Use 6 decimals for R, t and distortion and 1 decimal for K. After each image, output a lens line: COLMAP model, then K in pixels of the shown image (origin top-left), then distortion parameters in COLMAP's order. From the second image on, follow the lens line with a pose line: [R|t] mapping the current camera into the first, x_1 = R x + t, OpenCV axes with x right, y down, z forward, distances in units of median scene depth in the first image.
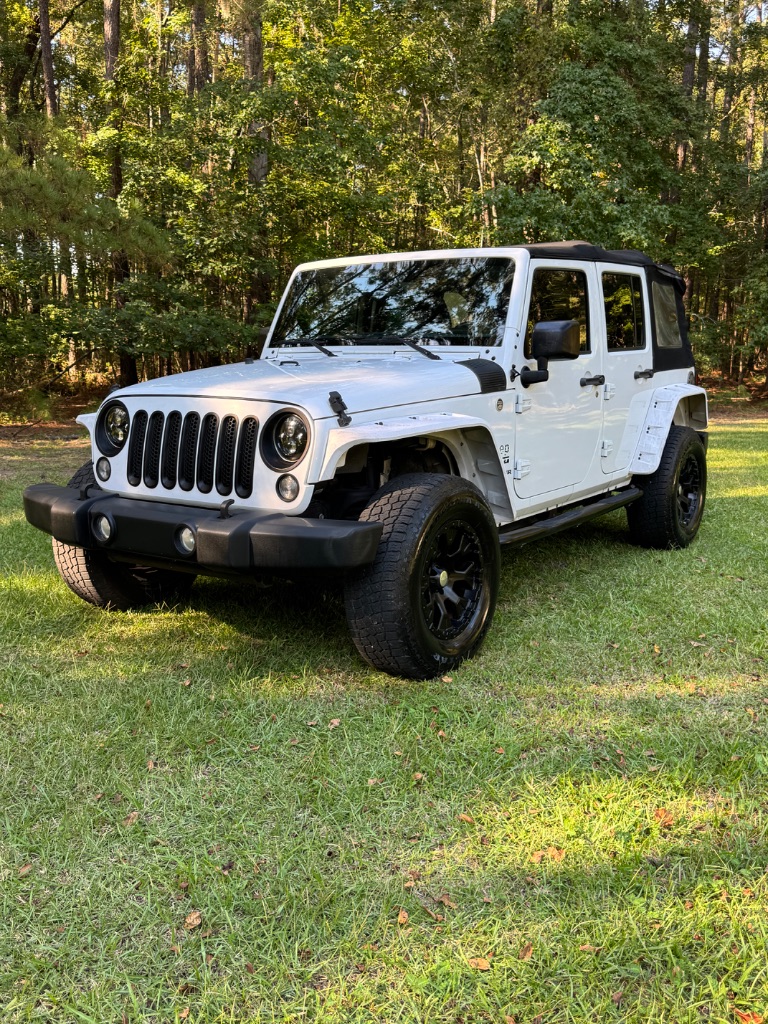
lens RADIAL K [[962.5, 0, 384.5], [0, 962.5, 524.9], [0, 0, 1]] dist [0.113539, -0.162429]
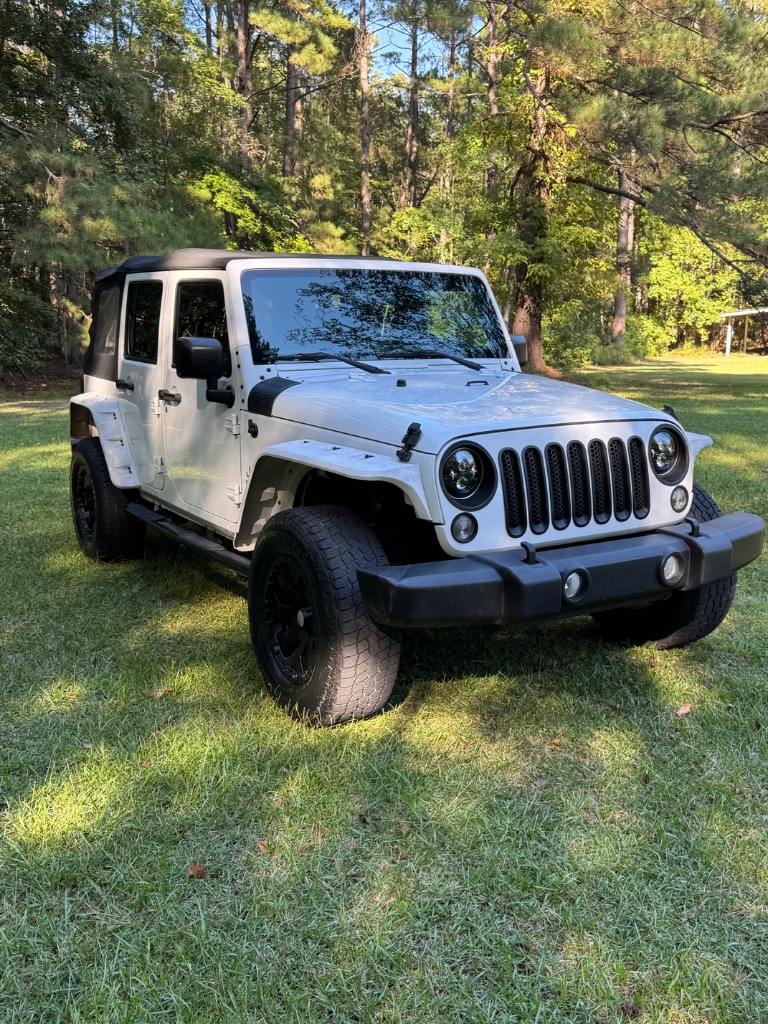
lens RADIAL K [[976.5, 0, 384.0], [0, 976.5, 512.0], [0, 0, 1]] dist [0.115796, -0.197023]
pose [[0.425171, -0.174171, 0.888197, -1.043307], [0.171249, 0.979066, 0.110015, -0.172563], [-0.888765, 0.105327, 0.446097, 0.706174]]
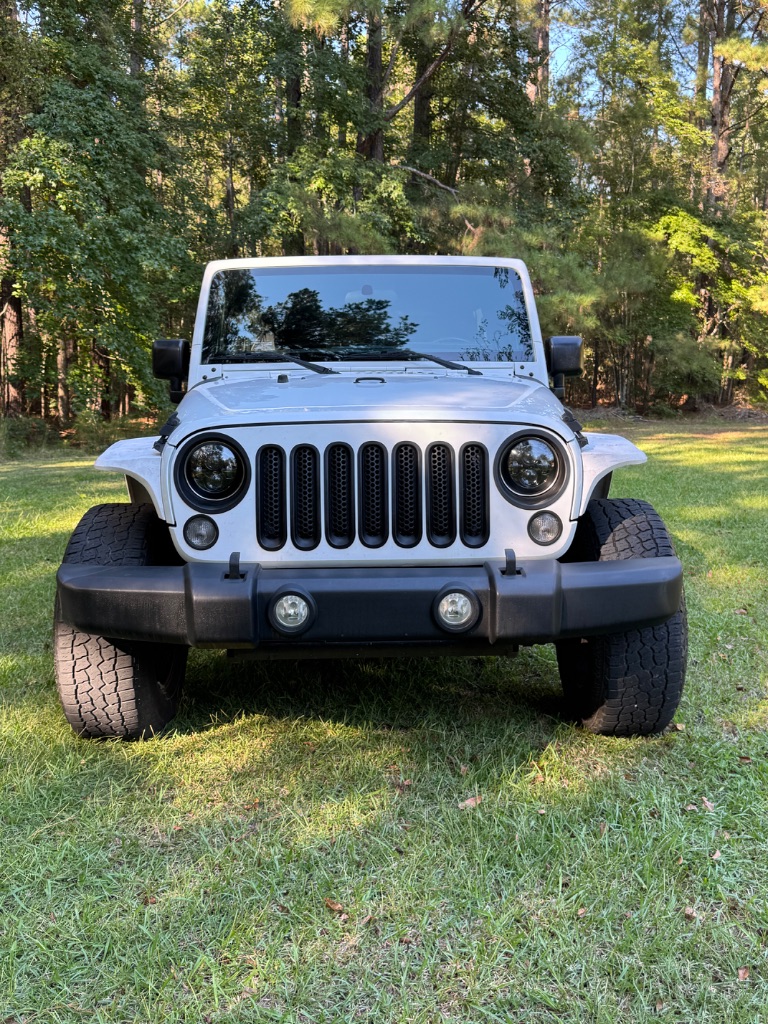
lens RADIAL K [[976.5, 0, 384.0], [0, 976.5, 512.0], [0, 0, 1]] dist [0.115796, -0.197023]
pose [[0.819299, -0.084381, 0.567123, -0.584982], [0.114147, 0.993316, -0.017110, -0.045872], [-0.561889, 0.078754, 0.823455, 0.353720]]
